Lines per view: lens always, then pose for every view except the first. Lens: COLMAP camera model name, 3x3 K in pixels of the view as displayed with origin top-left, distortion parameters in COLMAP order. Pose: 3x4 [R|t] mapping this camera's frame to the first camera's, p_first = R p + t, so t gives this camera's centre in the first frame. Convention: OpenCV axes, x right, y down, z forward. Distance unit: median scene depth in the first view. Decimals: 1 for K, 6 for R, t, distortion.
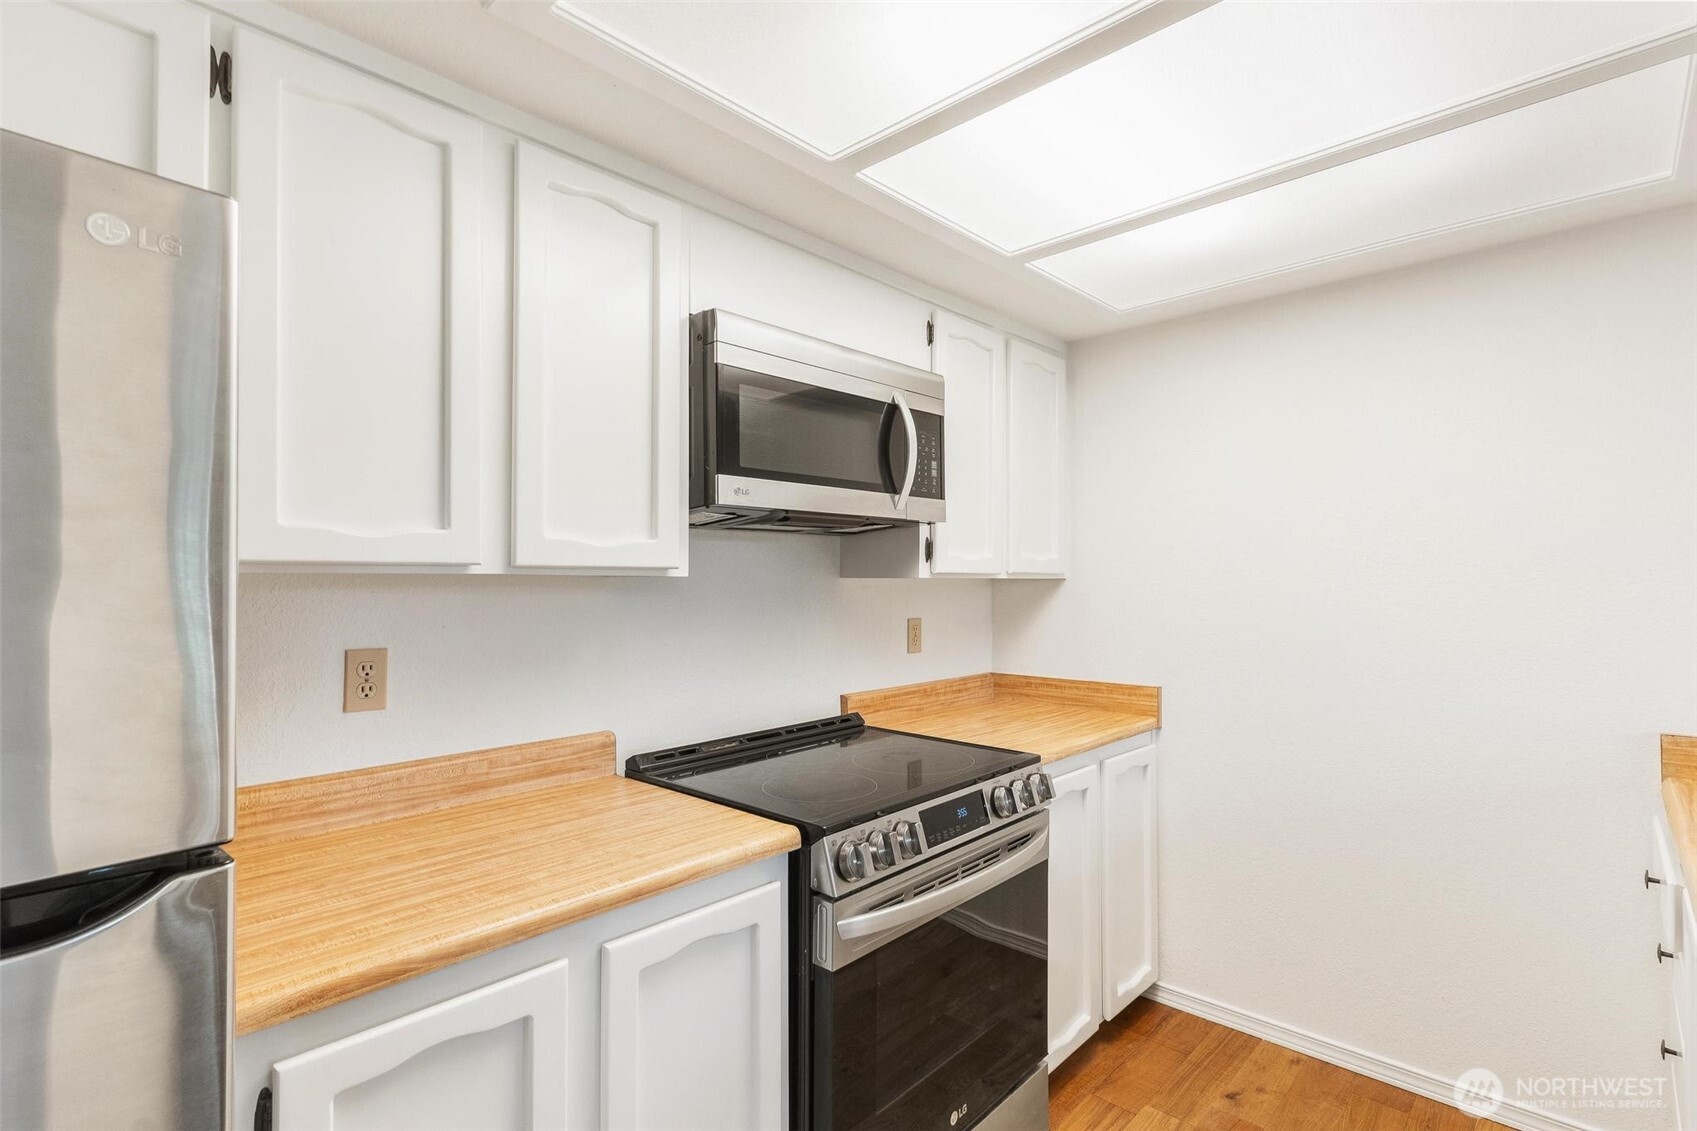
lens RADIAL K [[806.9, 0, 861.3], [0, 806.9, 559.4], [0, 0, 1]] dist [-0.000744, 0.000399]
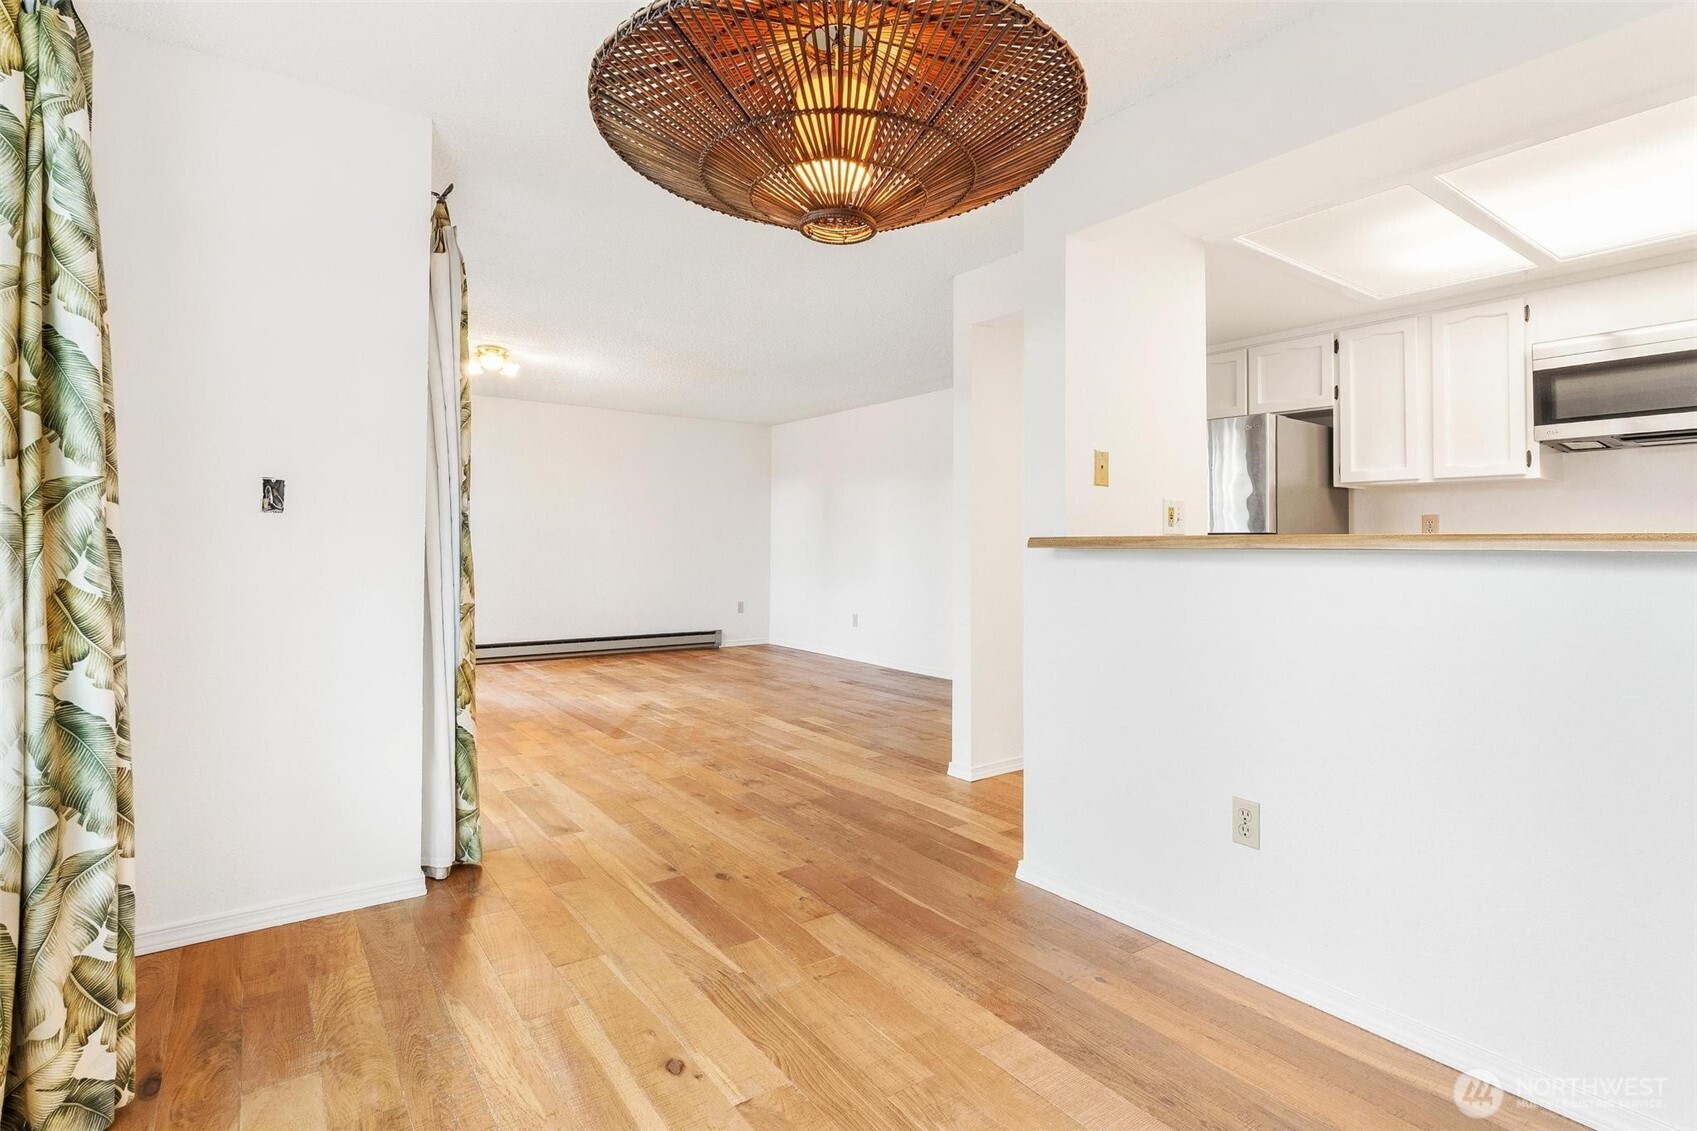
lens RADIAL K [[832.9, 0, 844.6], [0, 832.9, 522.5], [0, 0, 1]] dist [-0.000229, -0.000308]
pose [[-0.211594, -0.018248, -0.977187, 1.962267], [0.024928, 0.999400, -0.024061, 0.126054], [0.977040, -0.029450, -0.211012, -0.218767]]
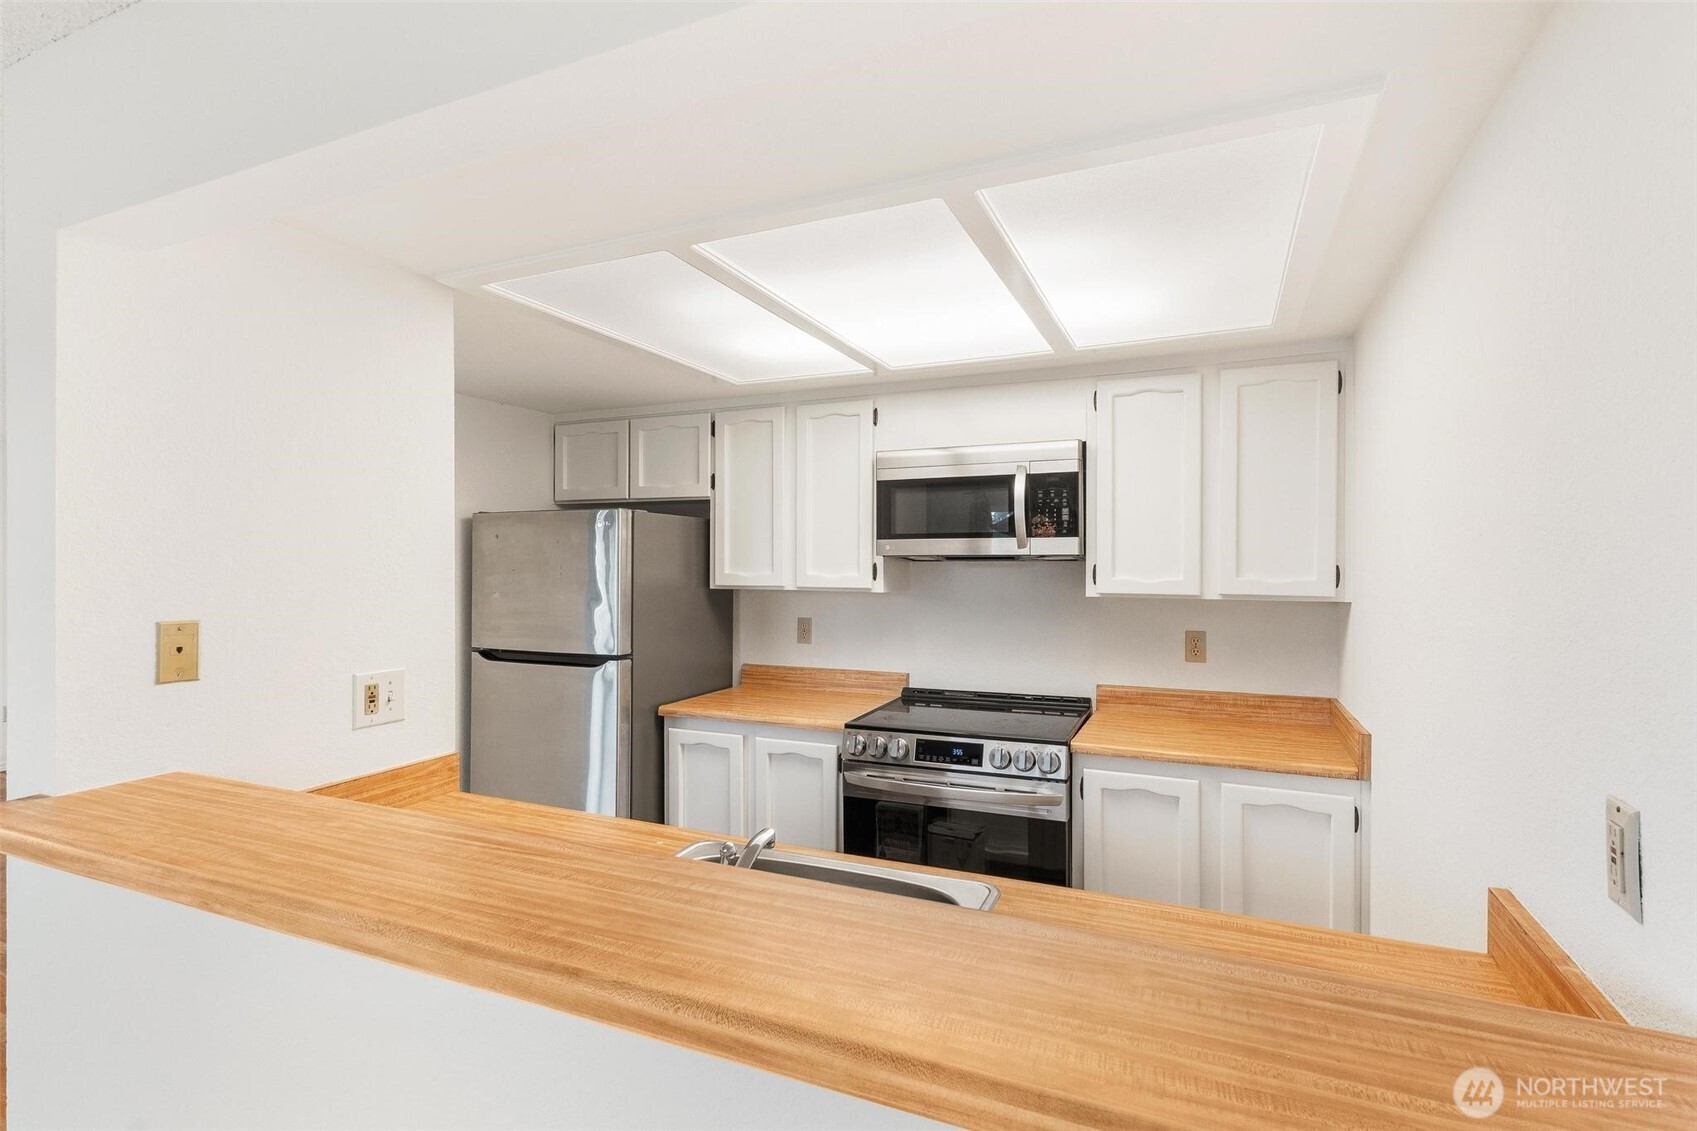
lens RADIAL K [[806.9, 0, 861.3], [0, 806.9, 559.4], [0, 0, 1]] dist [-0.000744, 0.000399]
pose [[0.326189, 0.008828, -0.945263, 1.421207], [0.026857, 0.999466, 0.018602, -0.085302], [0.944923, -0.031455, 0.325778, 0.312617]]
